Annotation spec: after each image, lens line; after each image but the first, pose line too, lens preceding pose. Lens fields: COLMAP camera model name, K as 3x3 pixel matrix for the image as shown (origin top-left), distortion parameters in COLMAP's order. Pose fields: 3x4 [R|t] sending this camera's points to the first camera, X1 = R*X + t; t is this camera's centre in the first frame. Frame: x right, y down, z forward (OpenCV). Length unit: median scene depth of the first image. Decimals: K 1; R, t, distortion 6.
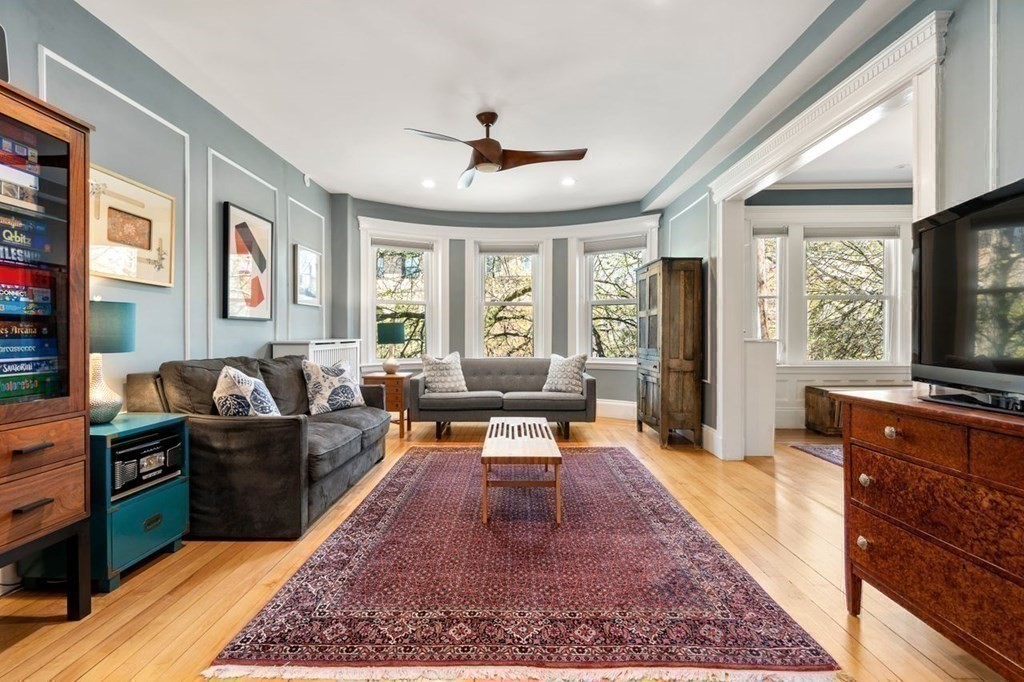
lens RADIAL K [[468.3, 0, 504.3], [0, 468.3, 339.0], [0, 0, 1]] dist [-0.003459, 0.000621]
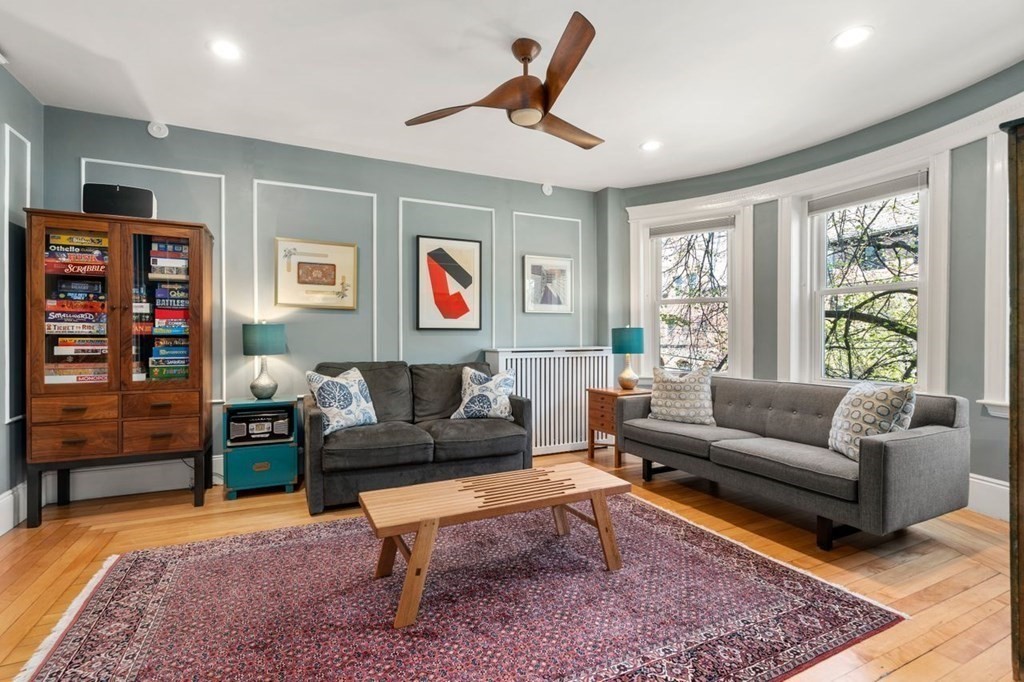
lens RADIAL K [[468.3, 0, 506.7], [0, 468.3, 342.4], [0, 0, 1]] dist [-0.003459, 0.000621]
pose [[0.443783, 0.005797, -0.896116, 0.828355], [-0.005419, 0.999978, 0.003785, -0.022348], [0.896118, 0.003176, 0.443804, 0.882726]]
